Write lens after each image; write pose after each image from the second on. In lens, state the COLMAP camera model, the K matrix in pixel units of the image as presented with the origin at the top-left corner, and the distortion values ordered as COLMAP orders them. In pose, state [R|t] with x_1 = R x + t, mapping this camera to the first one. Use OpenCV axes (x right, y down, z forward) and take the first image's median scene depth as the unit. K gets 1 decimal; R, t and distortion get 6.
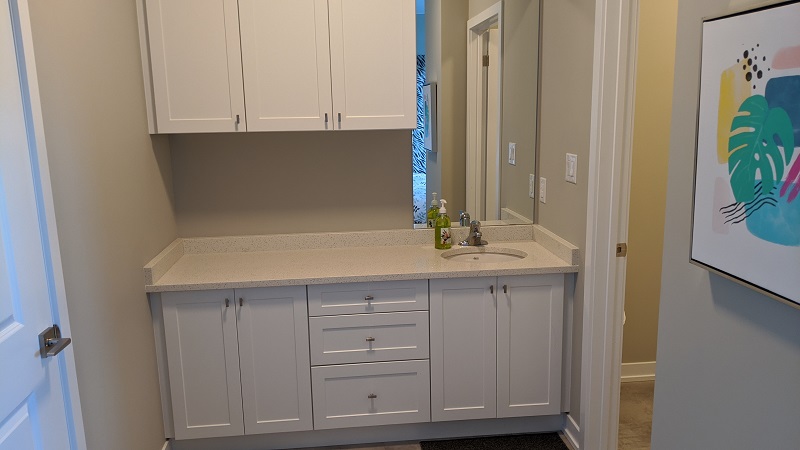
lens RADIAL K [[630.5, 0, 400.0], [0, 630.5, 225.0], [0, 0, 1]] dist [0.004118, 0.001163]
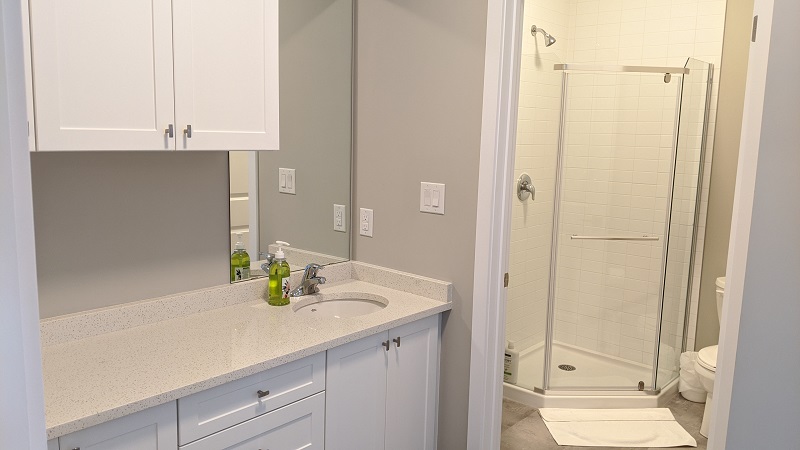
lens RADIAL K [[600.6, 0, 400.0], [0, 600.6, 225.0], [0, 0, 1]] dist [0.003341, 0.000091]
pose [[0.729234, -0.059626, 0.681662, -0.367942], [0.080684, 0.996739, 0.000871, -0.055609], [-0.679491, 0.054364, 0.731667, 0.395308]]
